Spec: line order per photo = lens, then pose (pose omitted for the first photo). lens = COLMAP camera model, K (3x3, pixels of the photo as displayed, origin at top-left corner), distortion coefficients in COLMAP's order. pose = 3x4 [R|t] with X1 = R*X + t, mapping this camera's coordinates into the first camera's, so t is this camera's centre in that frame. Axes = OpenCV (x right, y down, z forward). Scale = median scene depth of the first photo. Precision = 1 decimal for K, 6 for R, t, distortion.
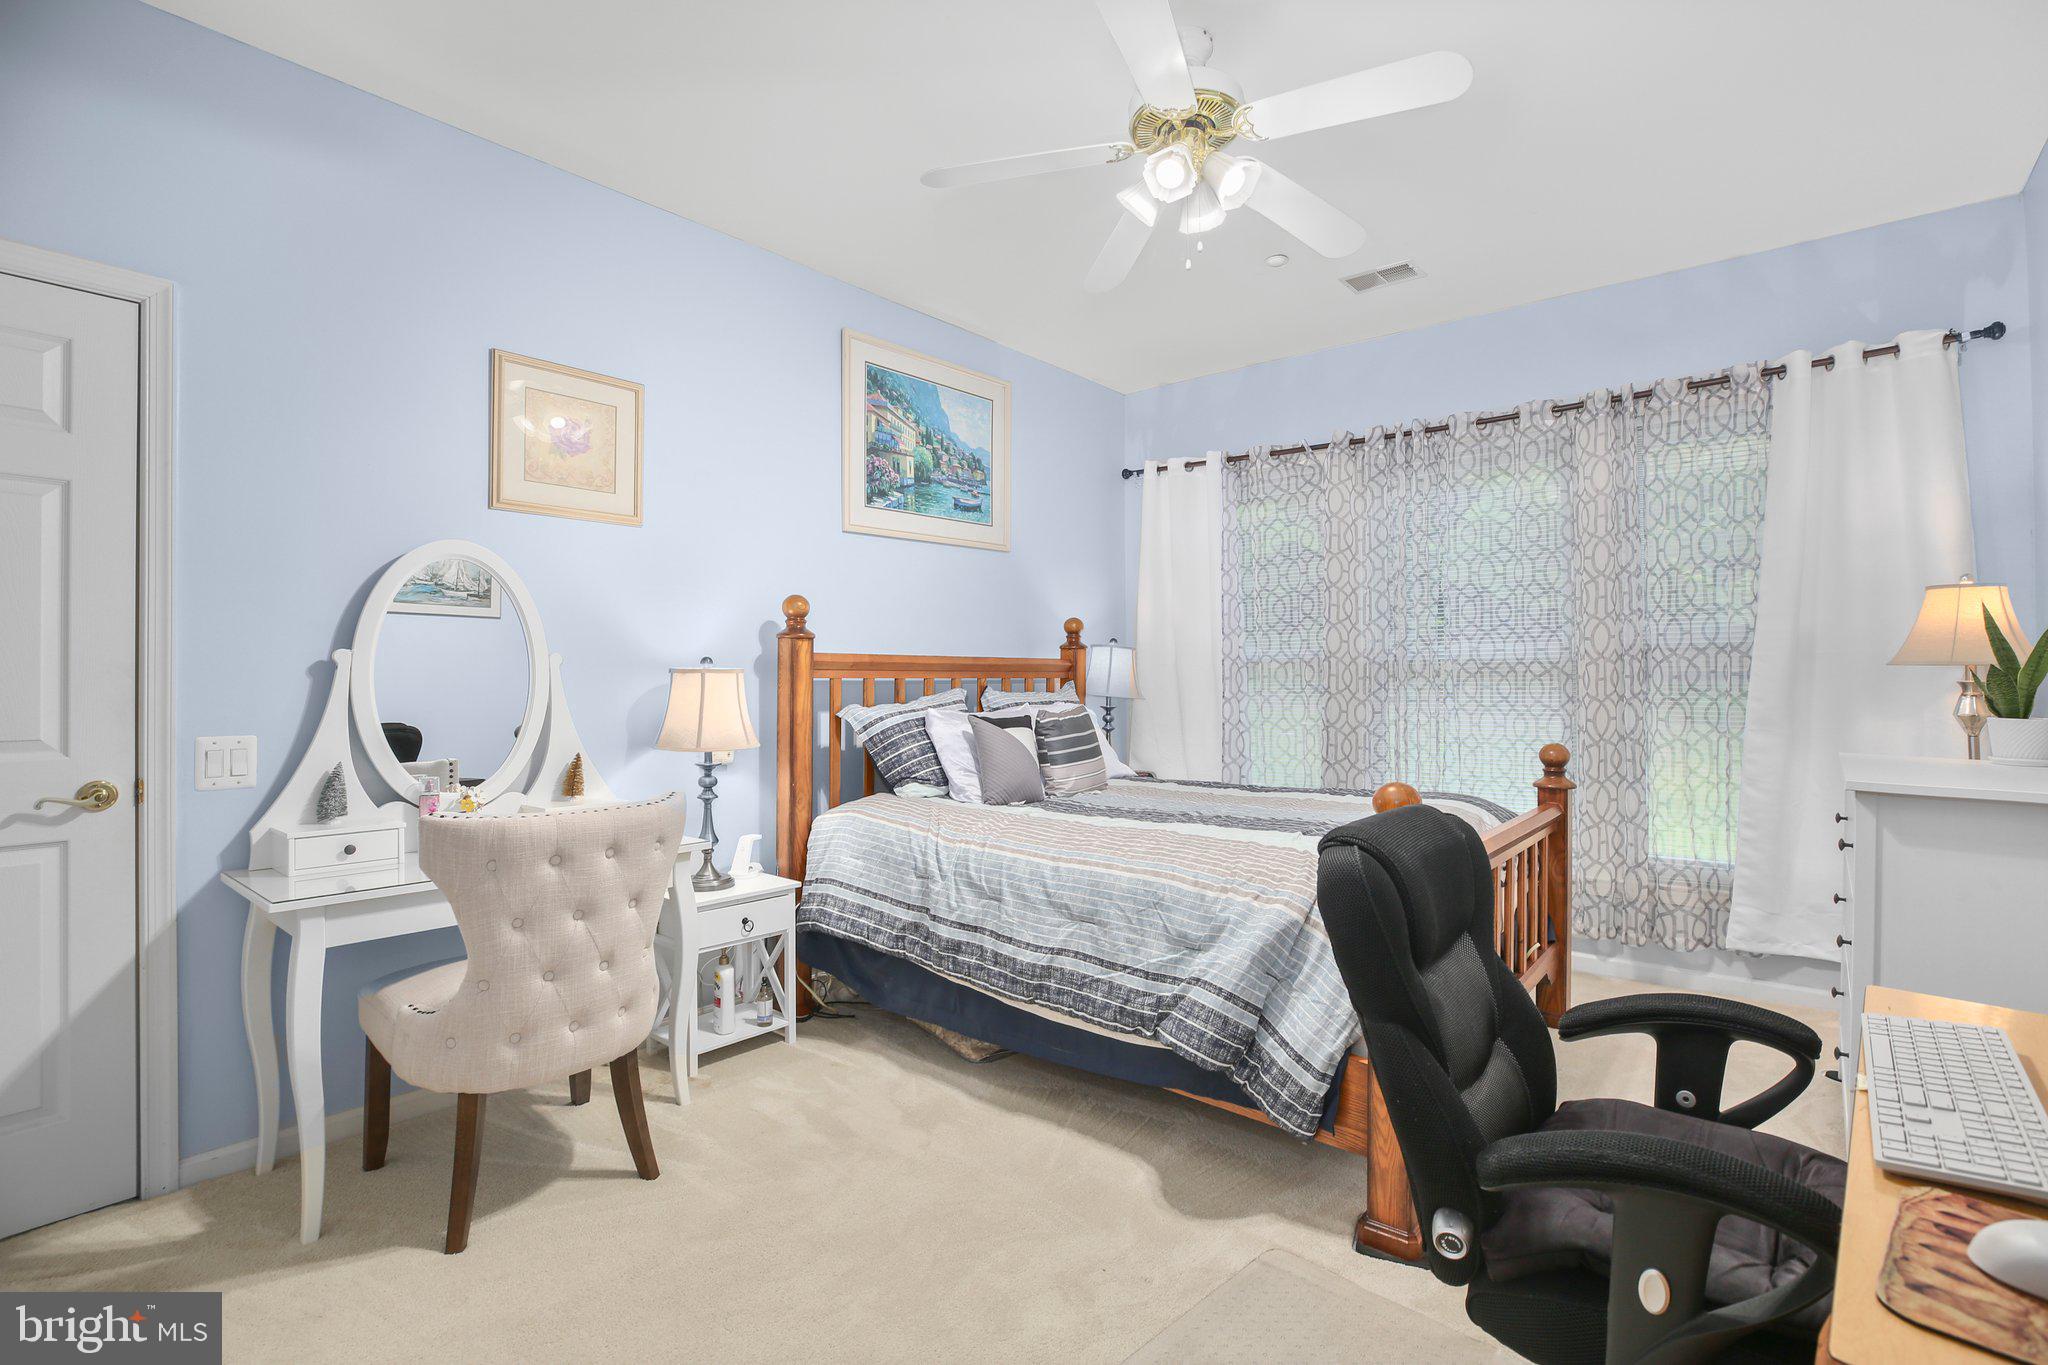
lens RADIAL K [[950.4, 0, 1035.5], [0, 950.4, 674.1], [0, 0, 1]] dist [-0.021108, 0.003319]
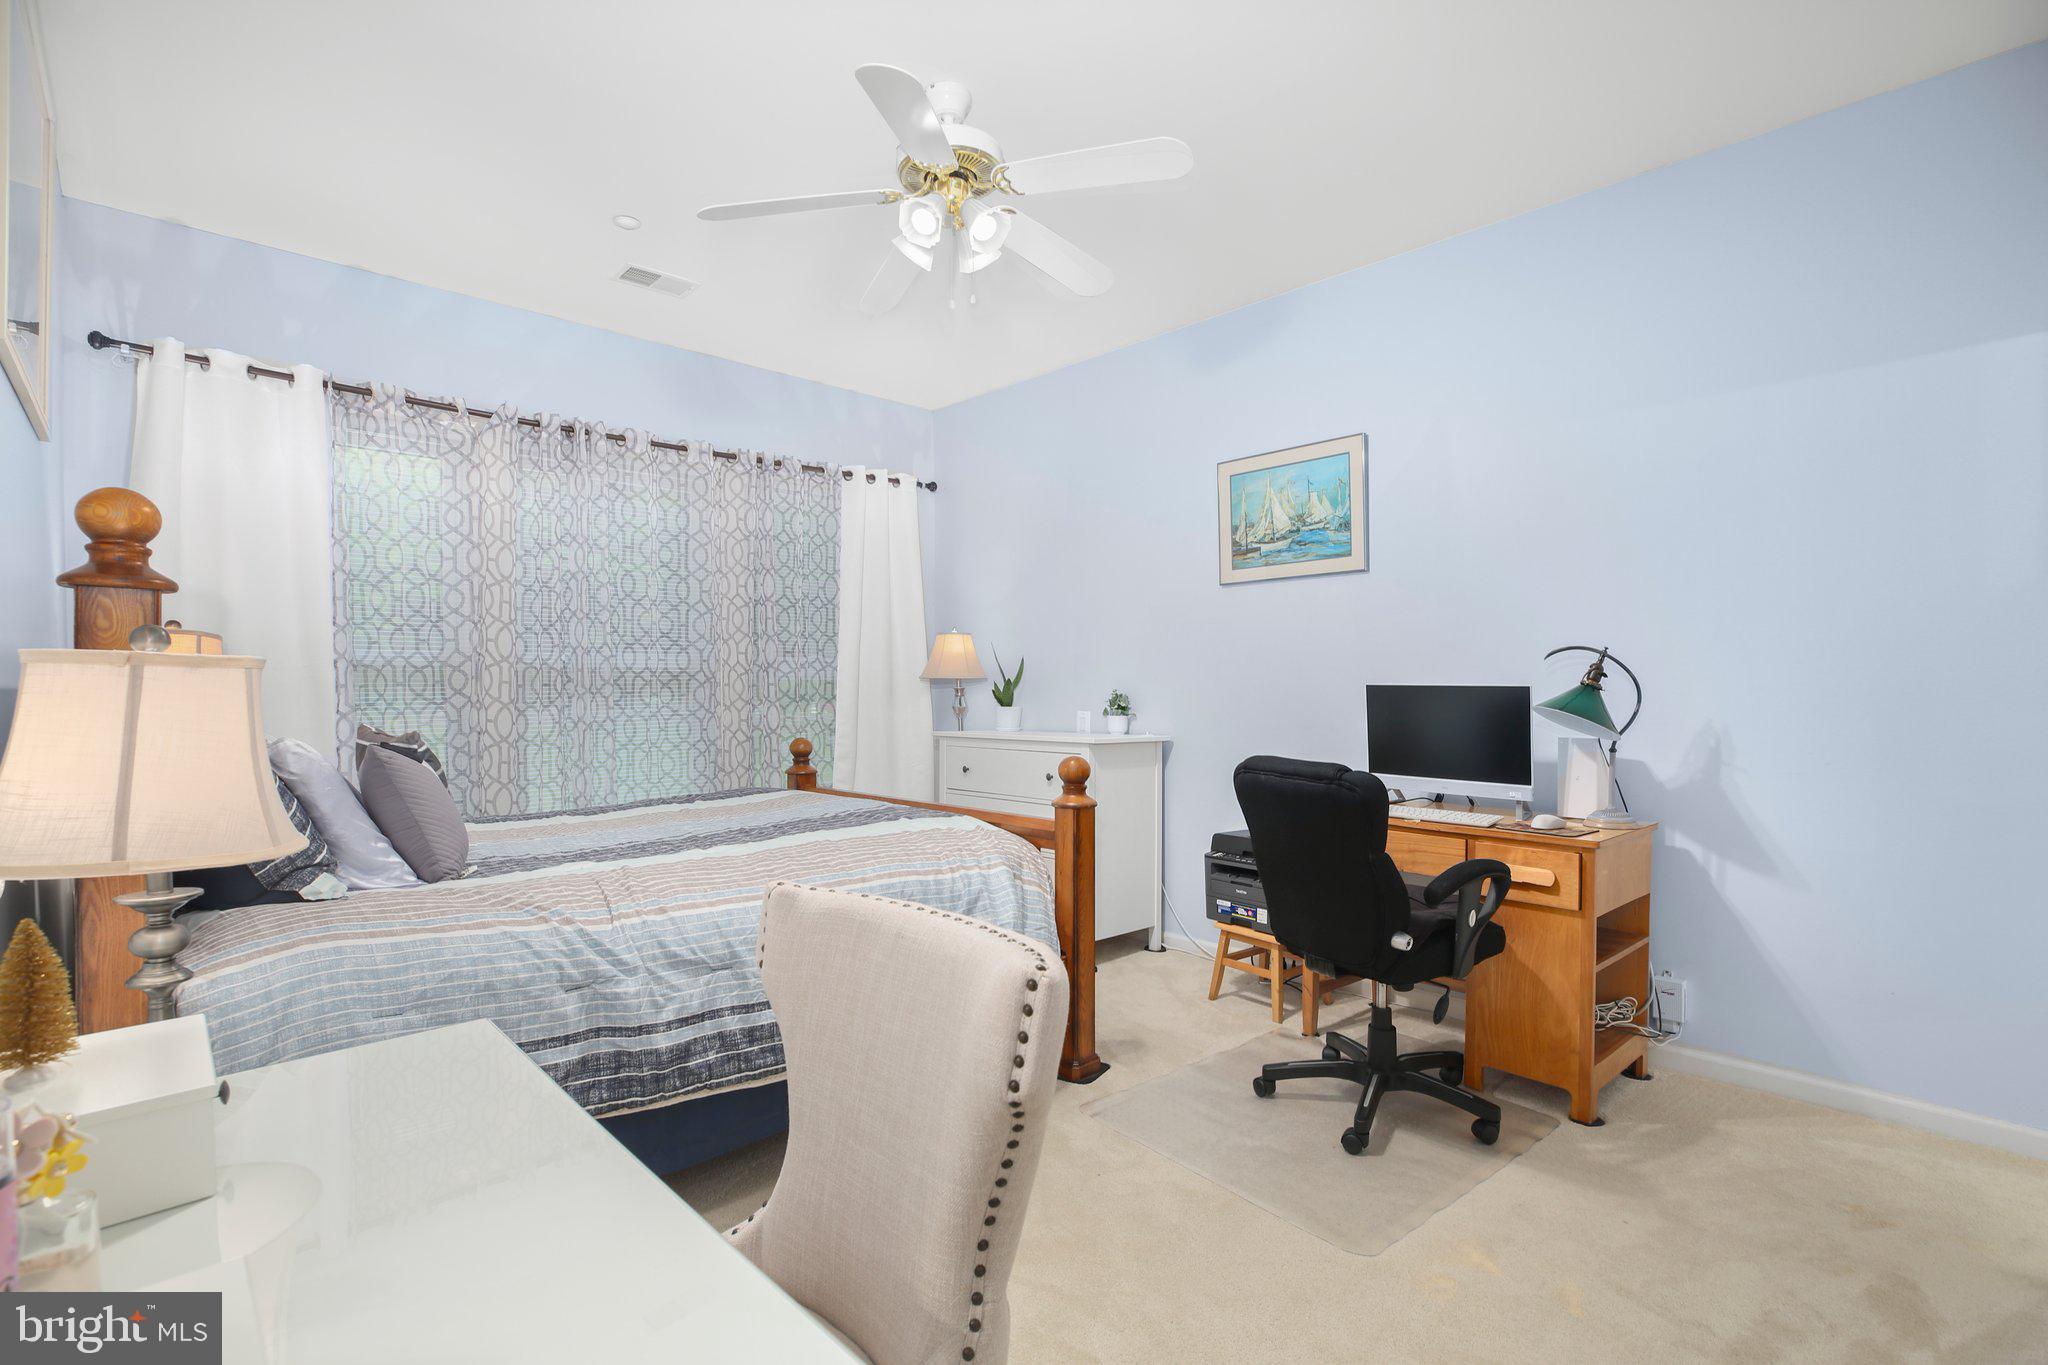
lens RADIAL K [[950.4, 0, 1035.7], [0, 950.4, 695.4], [0, 0, 1]] dist [-0.021108, 0.003319]
pose [[0.114464, -0.009269, 0.993384, -0.625592], [-0.003370, 0.999947, 0.009719, 0.004299], [-0.993422, -0.004461, 0.114427, 0.525772]]
